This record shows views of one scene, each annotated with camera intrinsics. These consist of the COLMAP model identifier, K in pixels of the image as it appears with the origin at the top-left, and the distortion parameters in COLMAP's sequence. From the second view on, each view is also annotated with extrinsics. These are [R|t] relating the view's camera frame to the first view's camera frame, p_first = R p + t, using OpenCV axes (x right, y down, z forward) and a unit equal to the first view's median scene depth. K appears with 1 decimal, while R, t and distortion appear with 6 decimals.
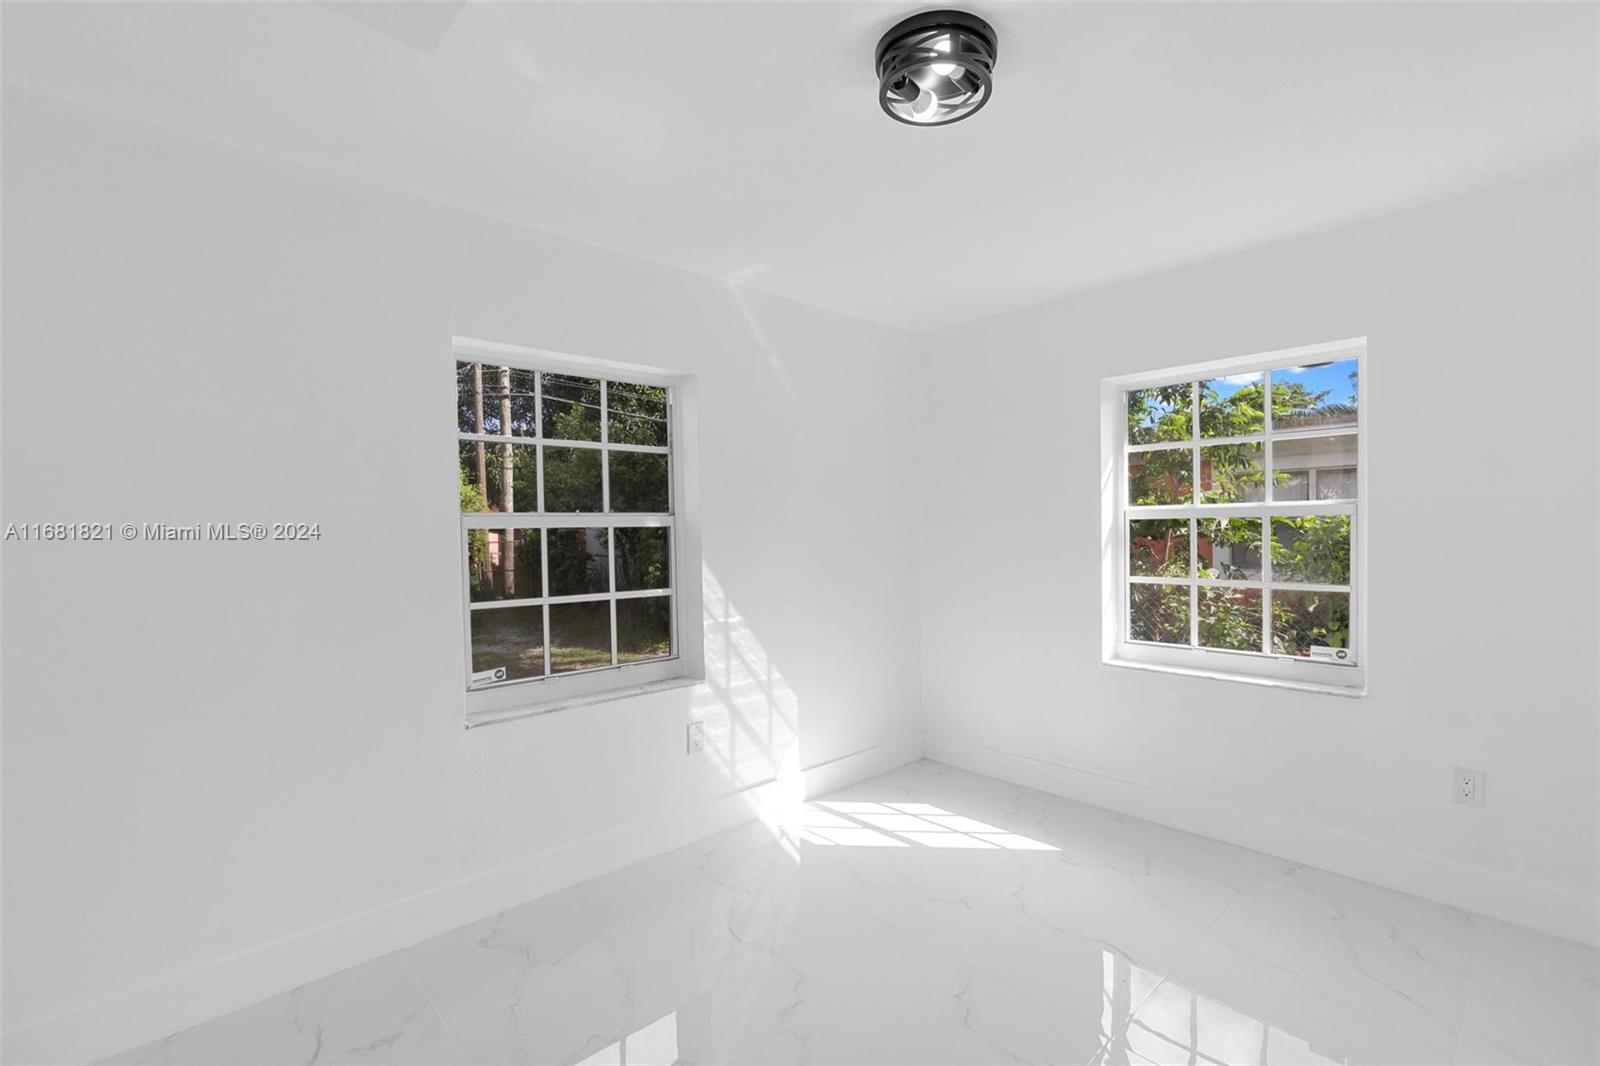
lens RADIAL K [[769.6, 0, 800.0], [0, 769.6, 533.0], [0, 0, 1]] dist [0.001078, -0.000080]
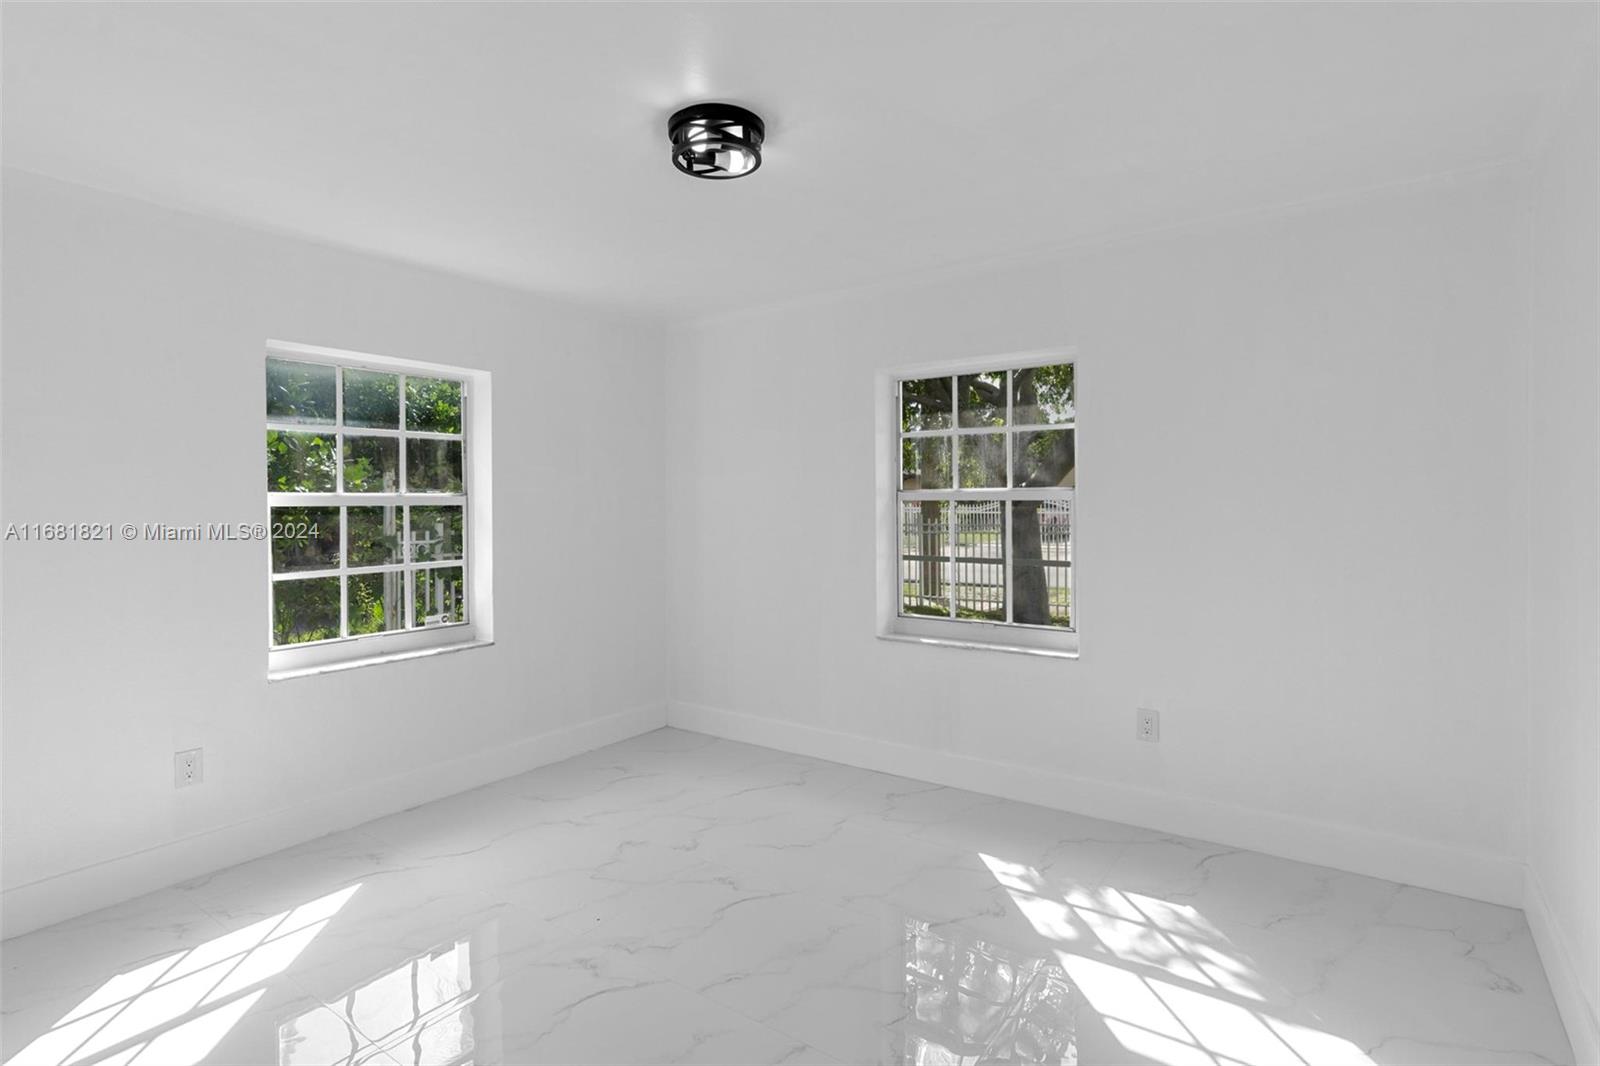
lens RADIAL K [[769.6, 0, 800.0], [0, 769.6, 533.0], [0, 0, 1]] dist [0.001078, -0.000080]
pose [[-0.221055, -0.011419, 0.975195, -0.587143], [0.027452, 0.999462, 0.017926, 0.014309], [-0.974875, 0.030734, -0.220622, 0.670205]]
